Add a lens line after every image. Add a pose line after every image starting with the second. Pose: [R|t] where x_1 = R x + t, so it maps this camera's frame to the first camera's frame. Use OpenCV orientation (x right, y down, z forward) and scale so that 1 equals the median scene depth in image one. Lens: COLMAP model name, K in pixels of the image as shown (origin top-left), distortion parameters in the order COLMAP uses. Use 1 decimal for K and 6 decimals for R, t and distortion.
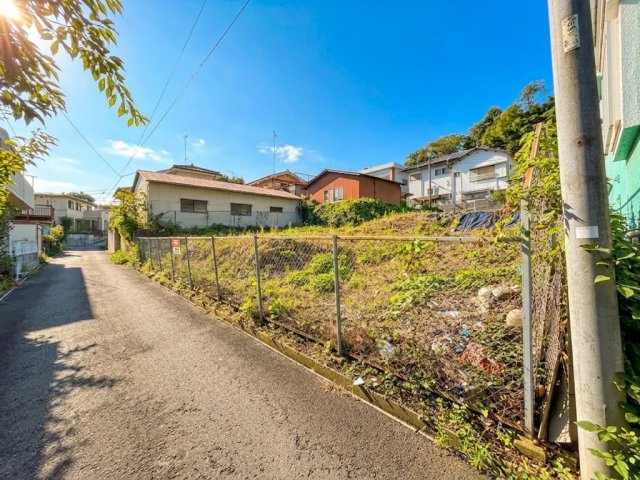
lens RADIAL K [[259.1, 0, 319.1], [0, 259.1, 238.2], [0, 0, 1]] dist [0.000064, 0.000119]
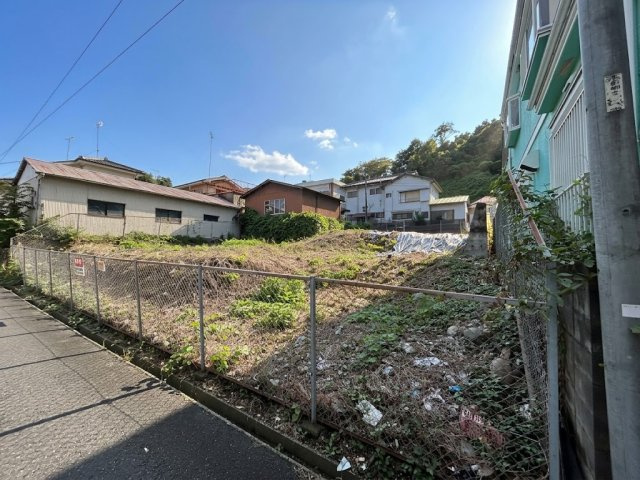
lens RADIAL K [[259.1, 0, 319.1], [0, 259.1, 238.2], [0, 0, 1]] dist [0.000064, 0.000119]
pose [[0.968769, 0.040409, 0.244652, -0.015583], [-0.030857, 0.998609, -0.042752, -0.012147], [-0.246039, 0.033867, 0.968668, 0.023276]]
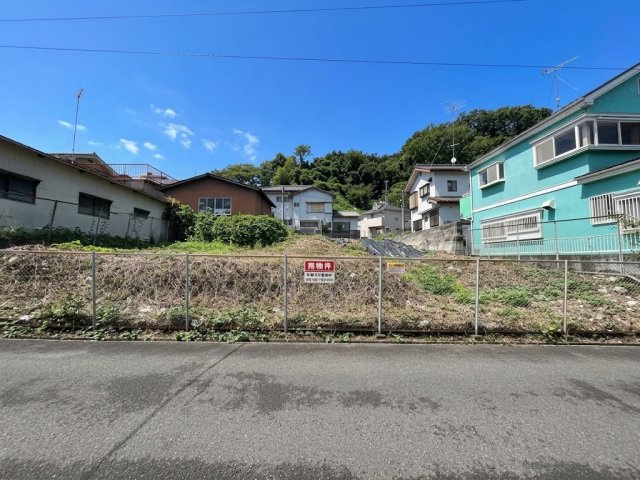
lens RADIAL K [[259.1, 0, 319.1], [0, 259.1, 238.2], [0, 0, 1]] dist [0.000064, 0.000119]
pose [[0.668727, 0.076086, 0.739605, -0.327070], [-0.021257, 0.996300, -0.083273, 0.003696], [-0.743204, 0.039965, 0.667870, 0.171289]]
